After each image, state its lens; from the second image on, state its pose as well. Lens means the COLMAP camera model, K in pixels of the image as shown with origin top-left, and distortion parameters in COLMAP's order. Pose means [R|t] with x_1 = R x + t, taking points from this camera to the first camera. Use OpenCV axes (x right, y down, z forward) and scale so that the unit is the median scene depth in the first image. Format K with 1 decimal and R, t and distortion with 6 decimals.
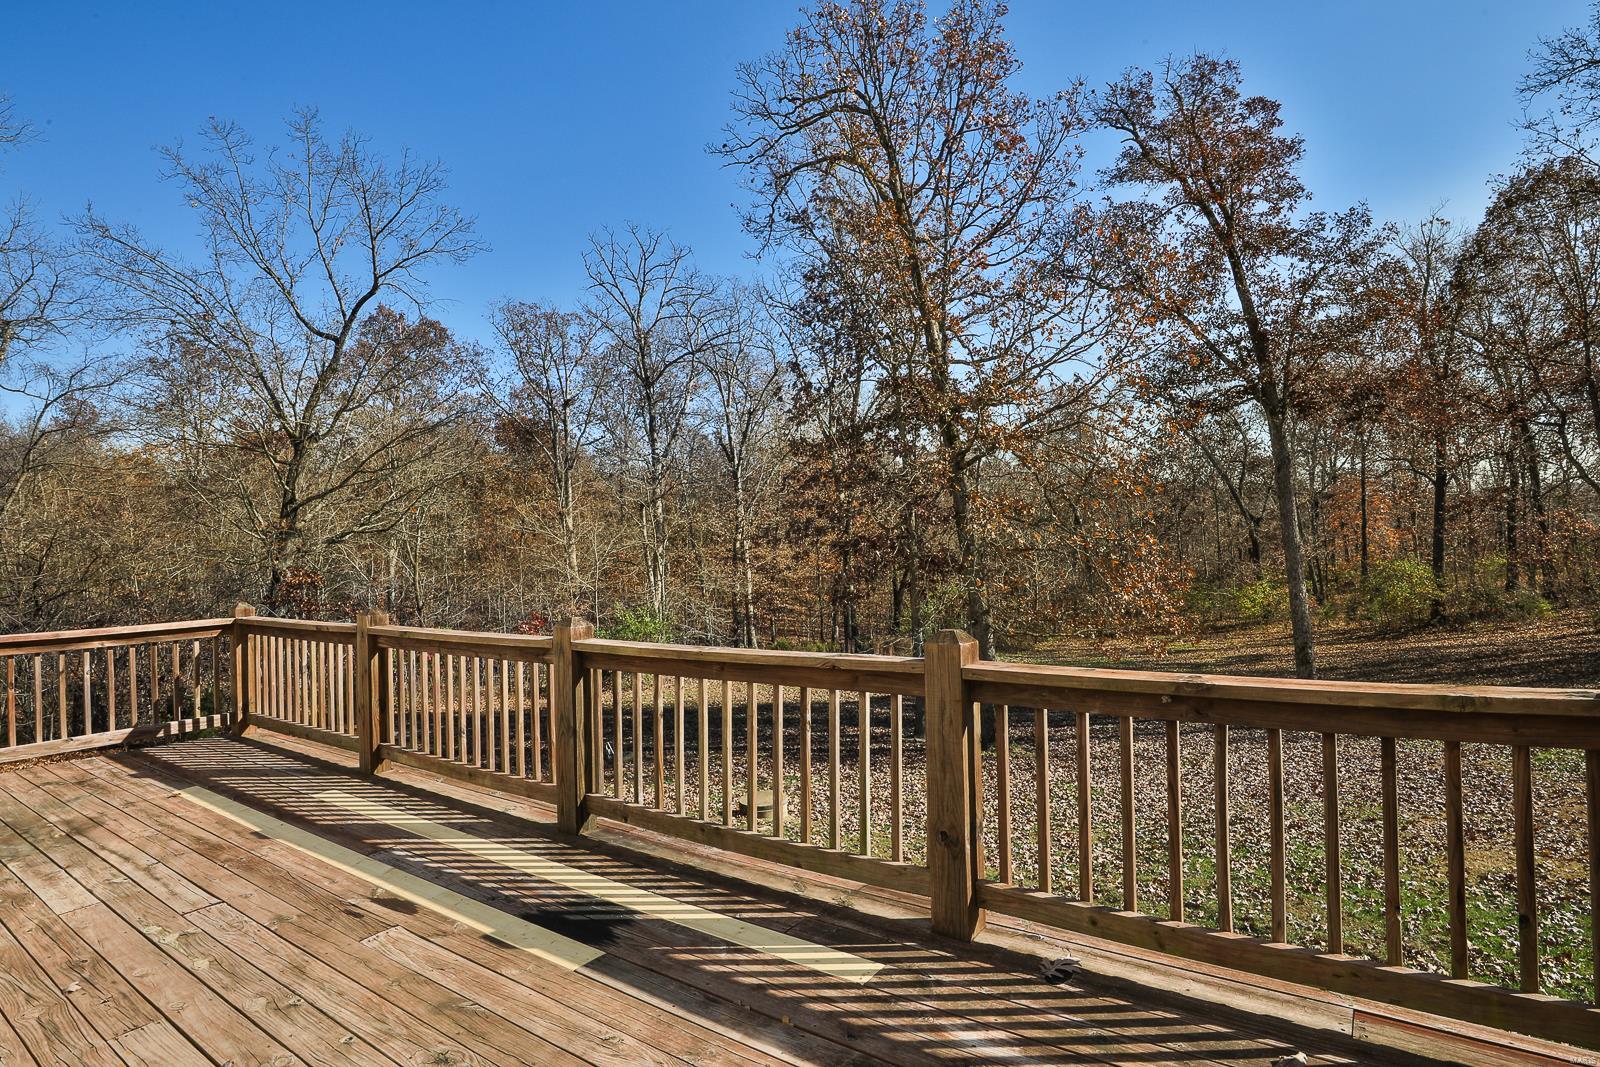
lens RADIAL K [[838.2, 0, 782.8], [0, 838.2, 535.6], [0, 0, 1]] dist [-0.022520, 0.000827]
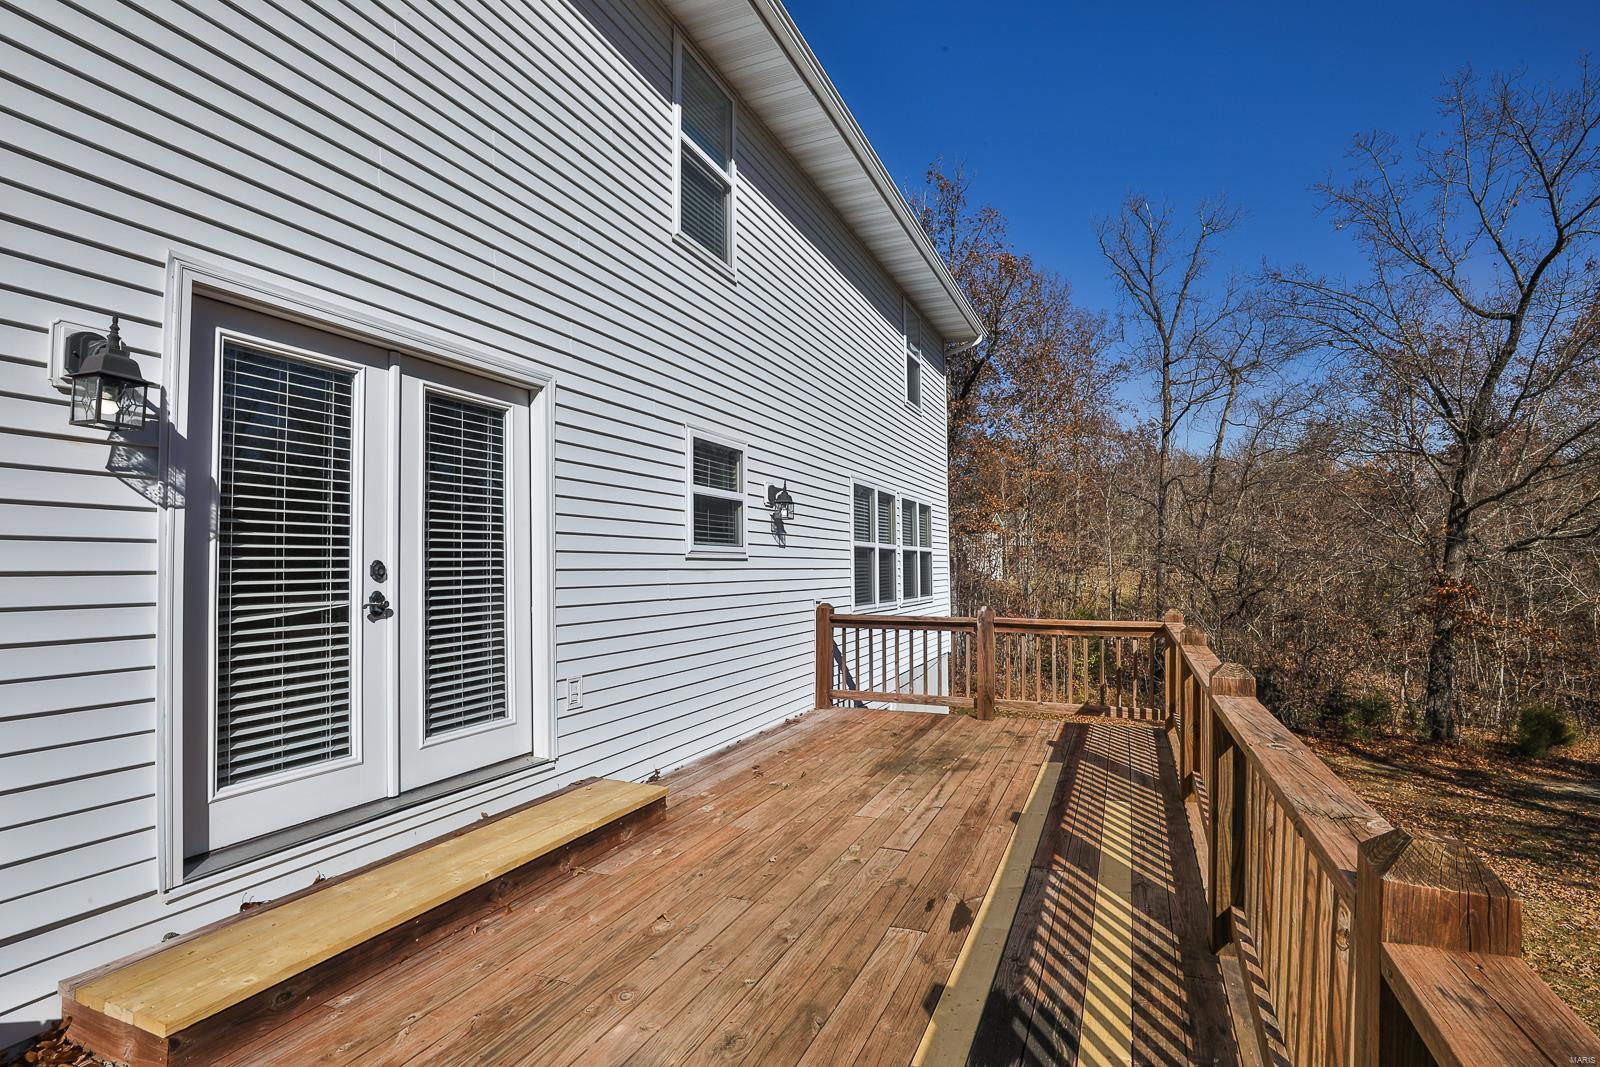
lens RADIAL K [[782.3, 0, 787.3], [0, 782.3, 529.8], [0, 0, 1]] dist [-0.028032, 0.000963]
pose [[0.236937, -0.015218, -0.971406, 0.272186], [0.000880, 0.999880, -0.015450, -0.007165], [0.971525, 0.002806, 0.236922, 0.383508]]
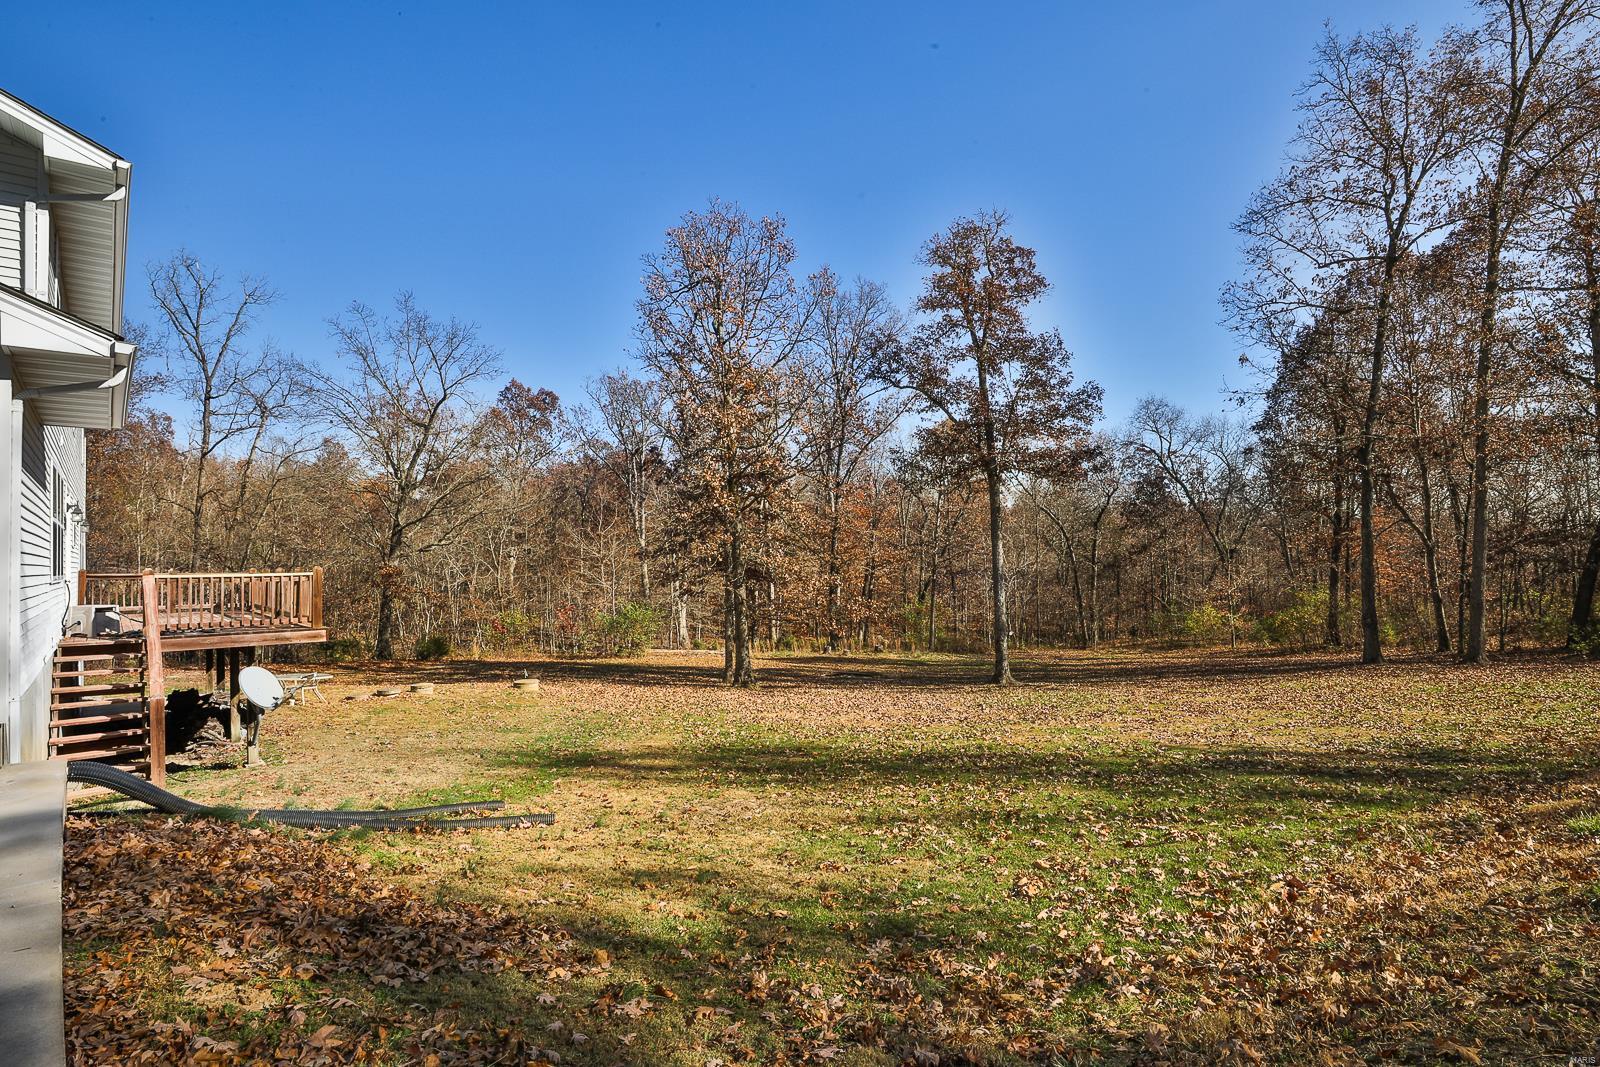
lens RADIAL K [[782.3, 0, 808.8], [0, 782.3, 540.3], [0, 0, 1]] dist [-0.028032, 0.000963]
pose [[0.983828, 0.008588, -0.178911, 2.444542], [-0.011301, 0.999836, -0.014150, 0.006273], [0.178761, 0.015943, 0.983763, -1.860875]]
